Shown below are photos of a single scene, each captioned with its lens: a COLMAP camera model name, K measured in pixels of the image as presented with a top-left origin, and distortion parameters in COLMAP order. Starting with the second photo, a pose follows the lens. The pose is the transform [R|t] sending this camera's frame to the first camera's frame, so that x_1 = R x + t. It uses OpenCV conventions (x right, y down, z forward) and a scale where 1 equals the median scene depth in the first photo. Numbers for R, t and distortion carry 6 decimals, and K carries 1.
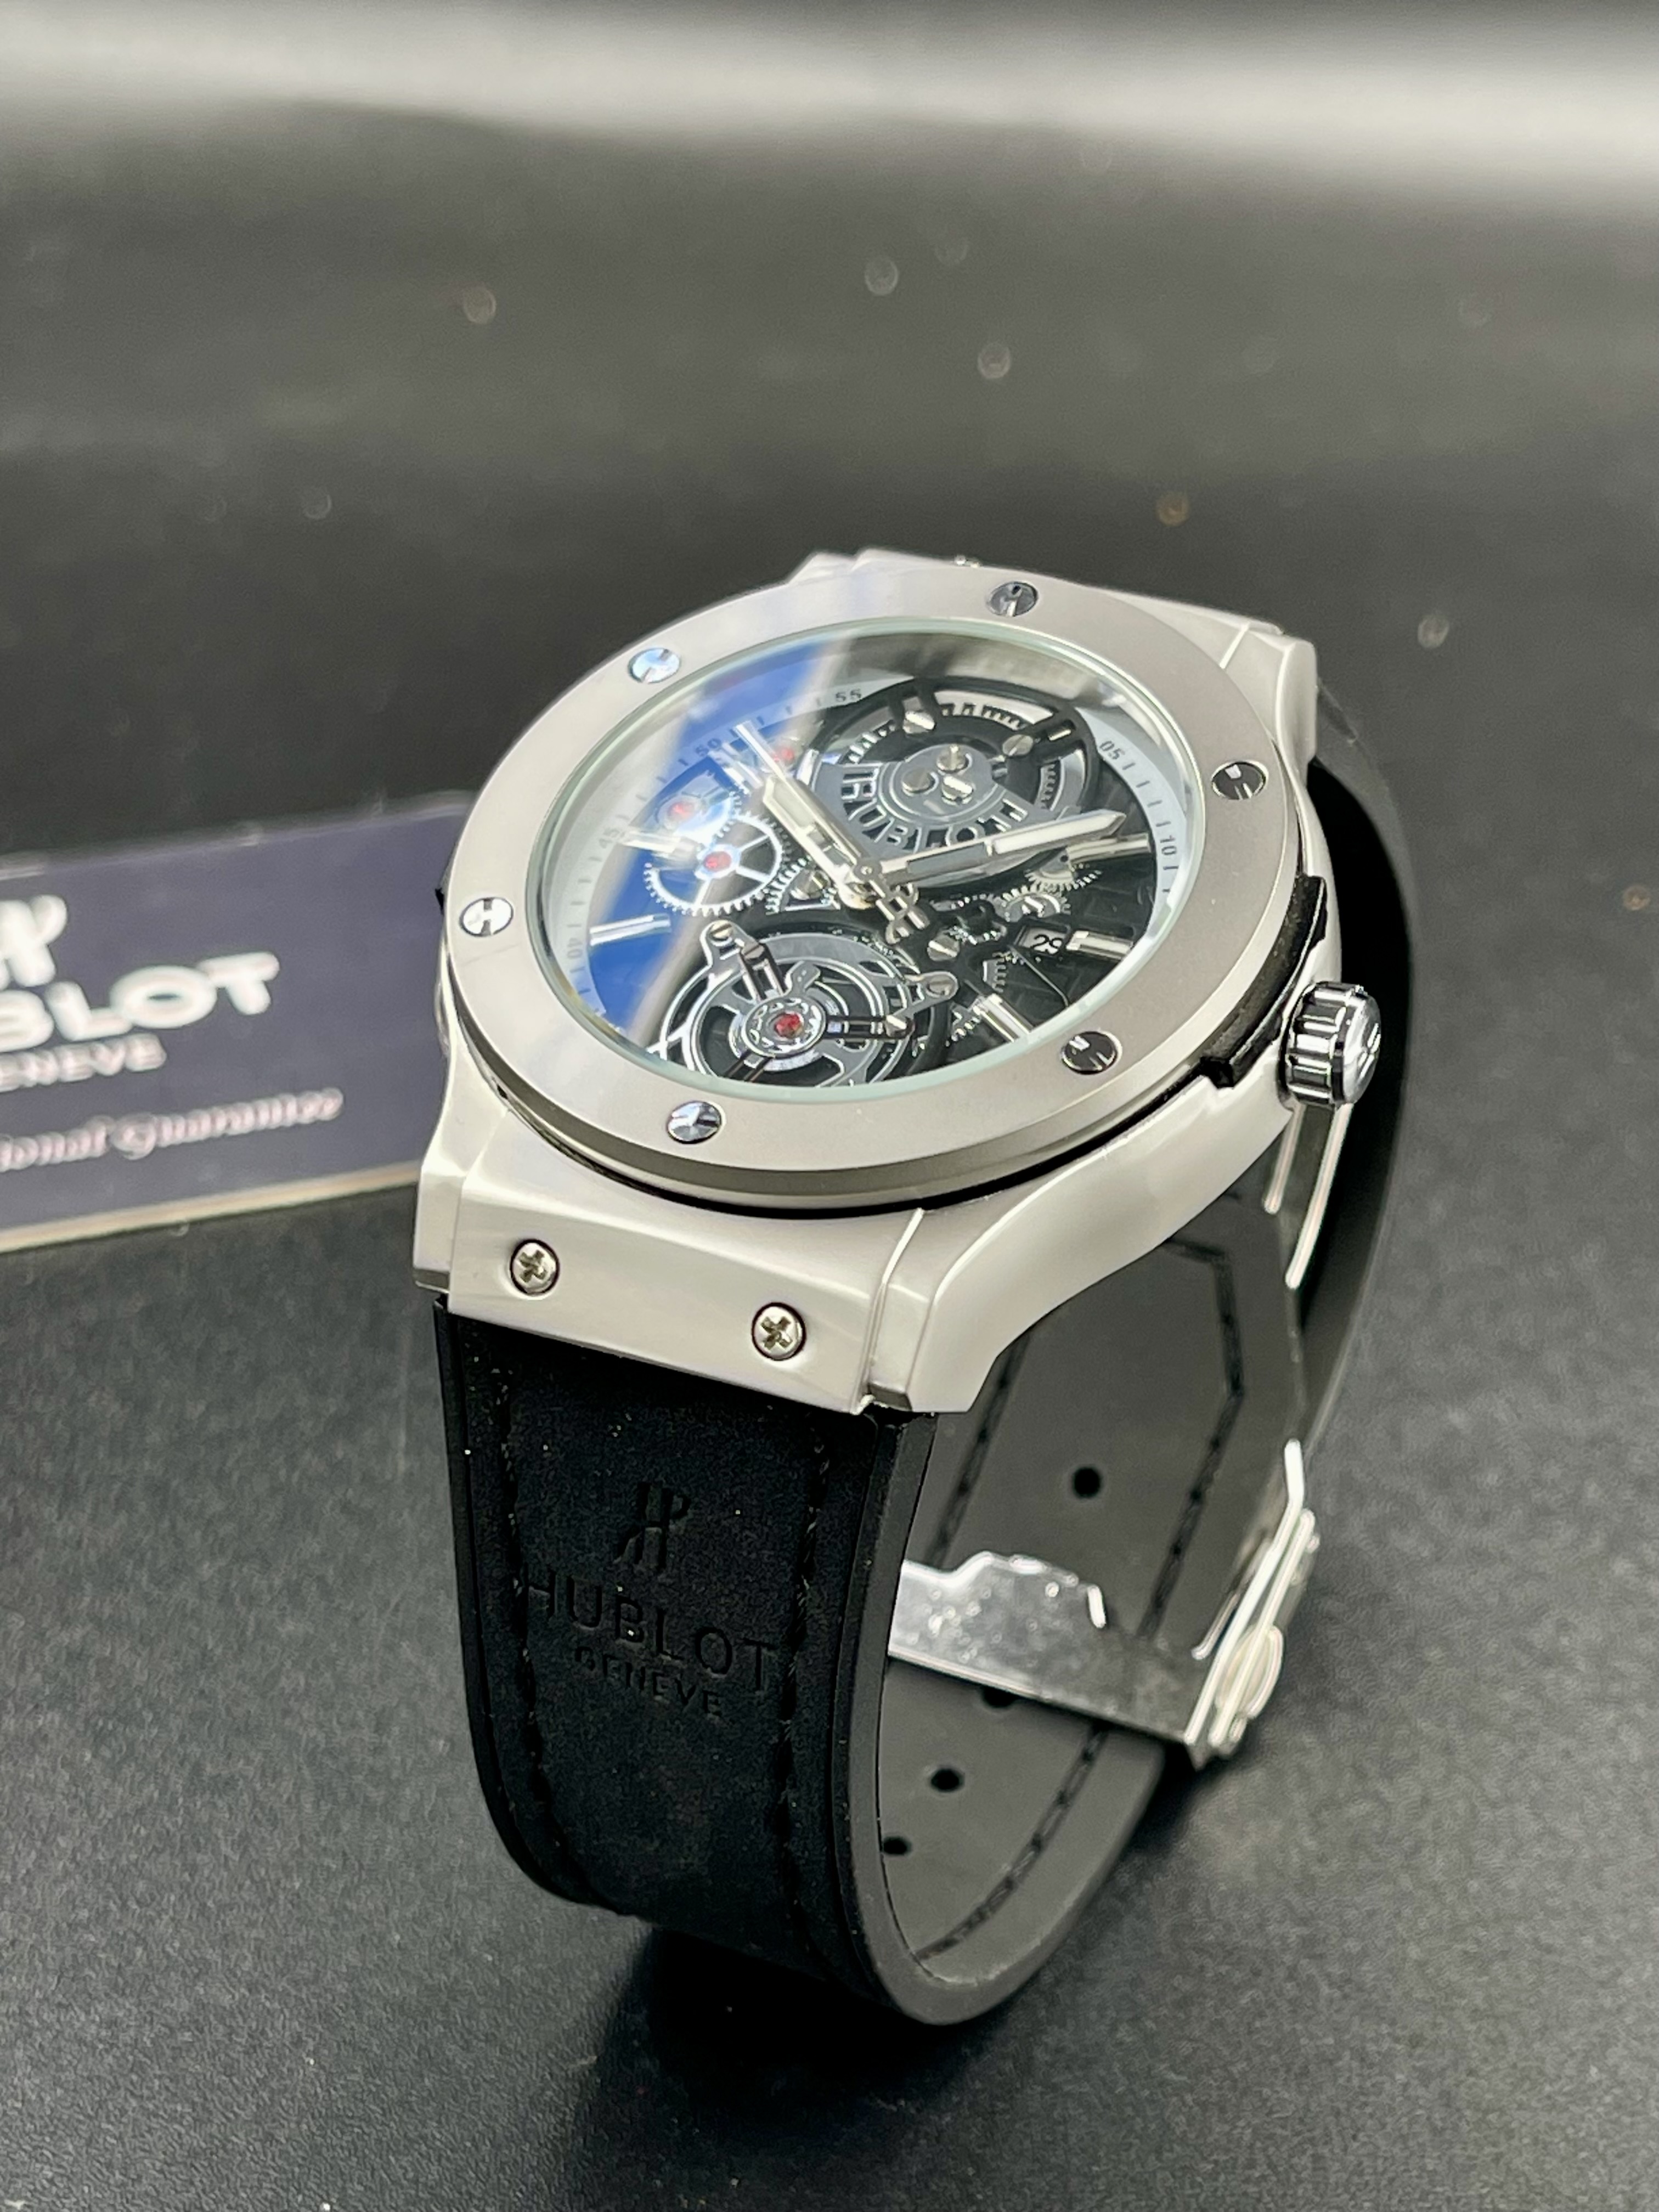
lens RADIAL K [[4640.7, 0, 829.5], [0, 4640.7, 1106.0], [0, 0, 1]] dist [0.053396, 0.128916]
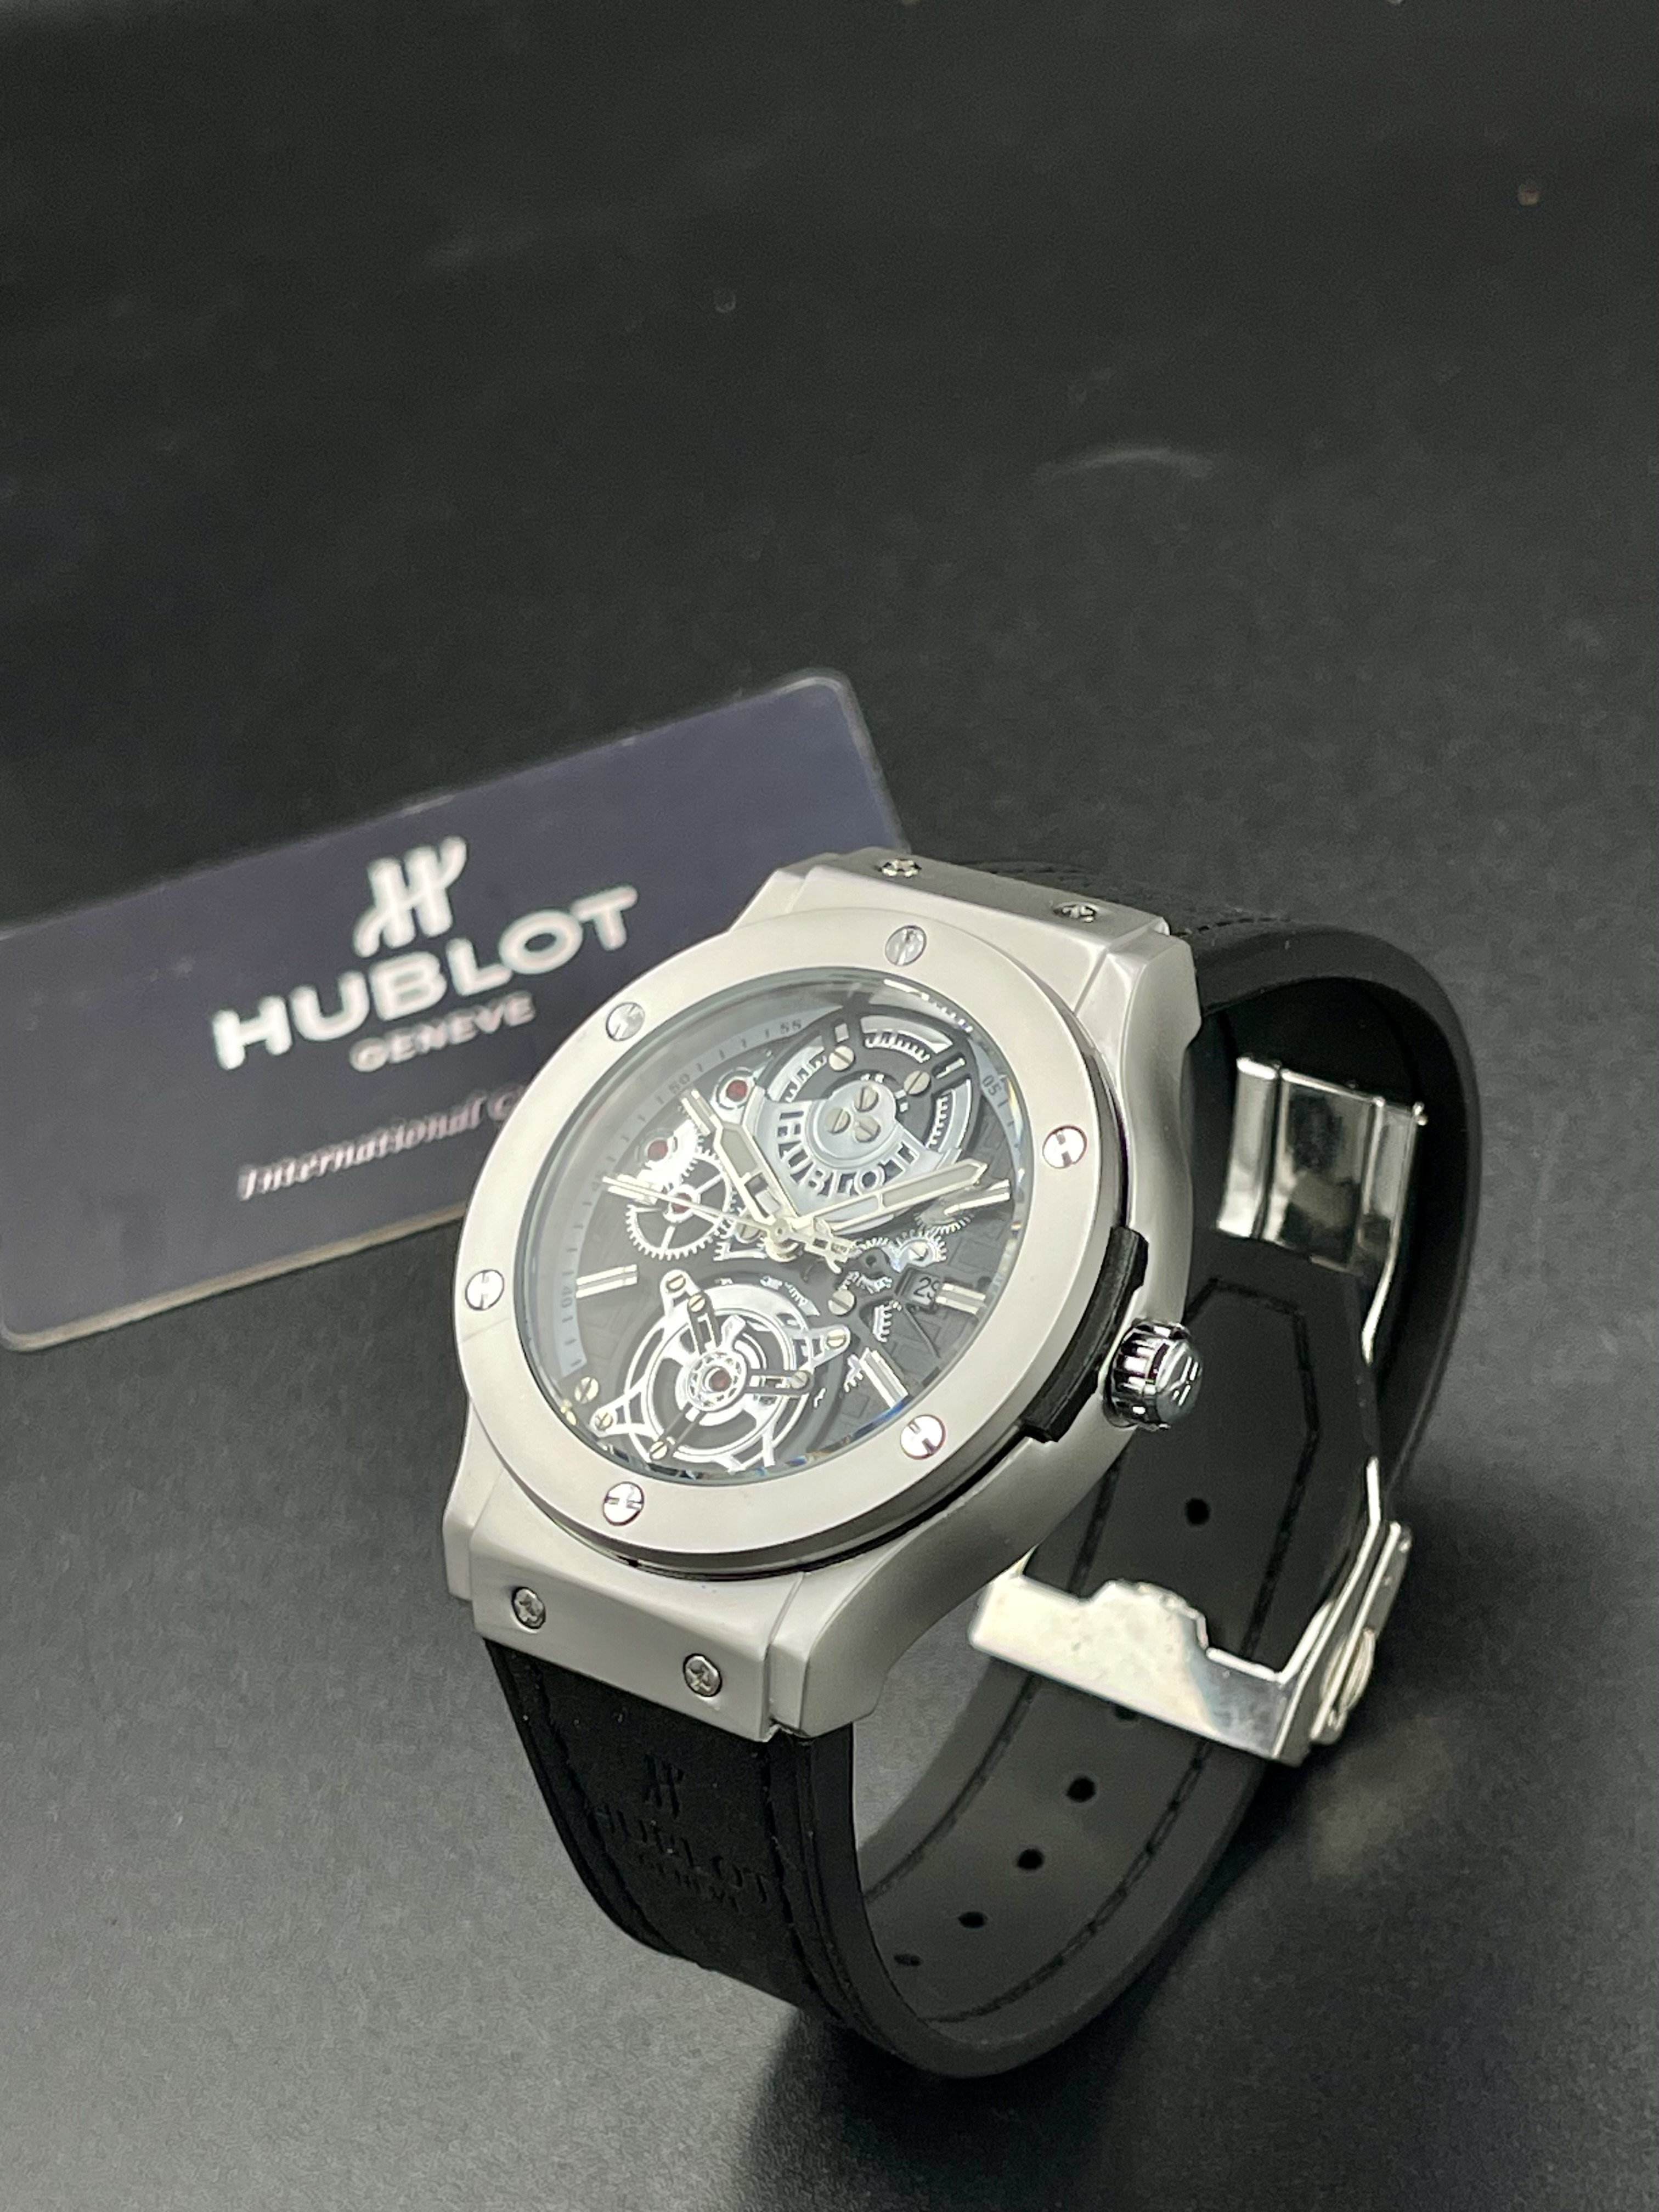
lens RADIAL K [[4640.7, 0, 829.5], [0, 4640.7, 1106.0], [0, 0, 1]] dist [0.053396, 0.128916]
pose [[0.964825, -0.079612, -0.250550, 0.313857], [0.134171, 0.968697, 0.208866, -0.321329], [0.226079, -0.235135, 0.945304, -0.110991]]
